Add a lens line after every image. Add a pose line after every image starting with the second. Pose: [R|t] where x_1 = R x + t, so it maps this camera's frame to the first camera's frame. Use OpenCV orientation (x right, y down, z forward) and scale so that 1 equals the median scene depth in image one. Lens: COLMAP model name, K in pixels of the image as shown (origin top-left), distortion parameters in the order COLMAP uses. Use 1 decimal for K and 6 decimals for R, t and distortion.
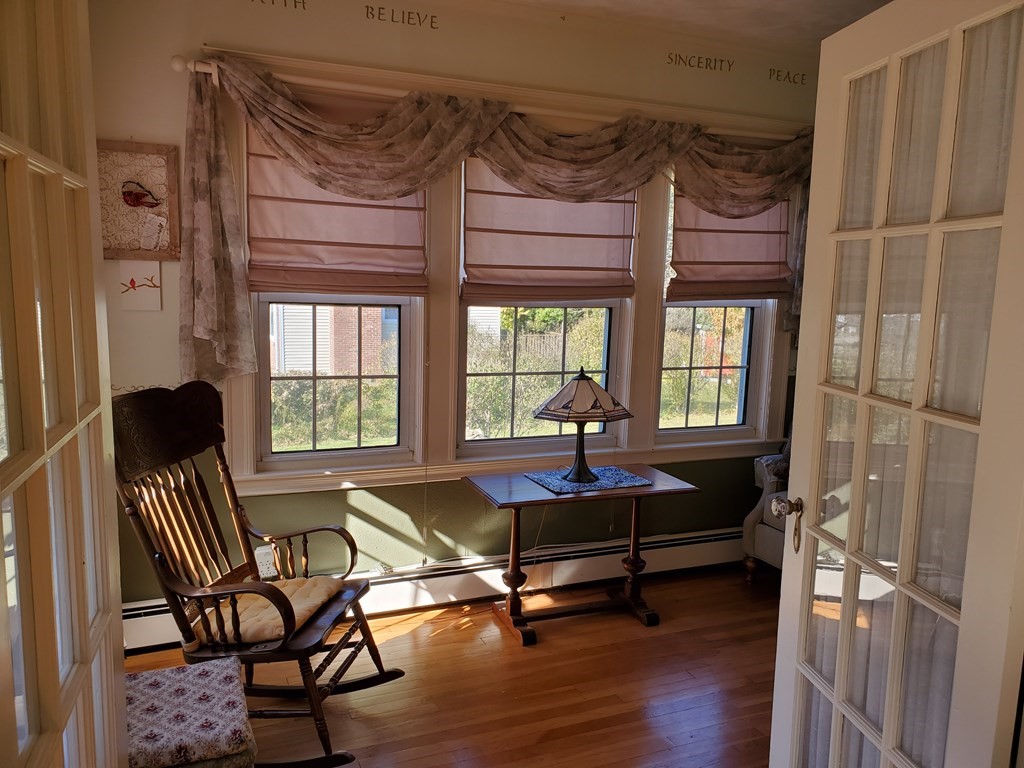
lens RADIAL K [[774.1, 0, 513.6], [0, 774.1, 381.0], [0, 0, 1]] dist [0.070484, -0.088910]
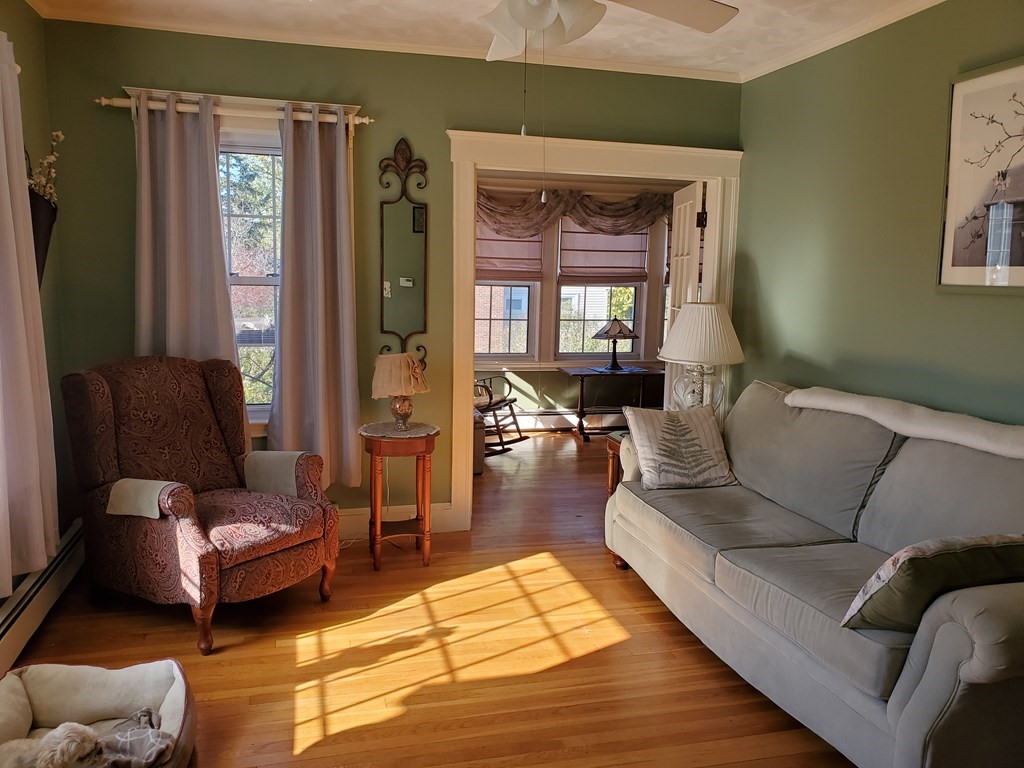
lens RADIAL K [[774.1, 0, 515.4], [0, 774.1, 383.4], [0, 0, 1]] dist [0.070484, -0.088910]
pose [[0.988980, 0.019963, -0.146698, 0.131202], [-0.016101, 0.999493, 0.027468, 0.111804], [0.147172, -0.024803, 0.988800, -1.107233]]
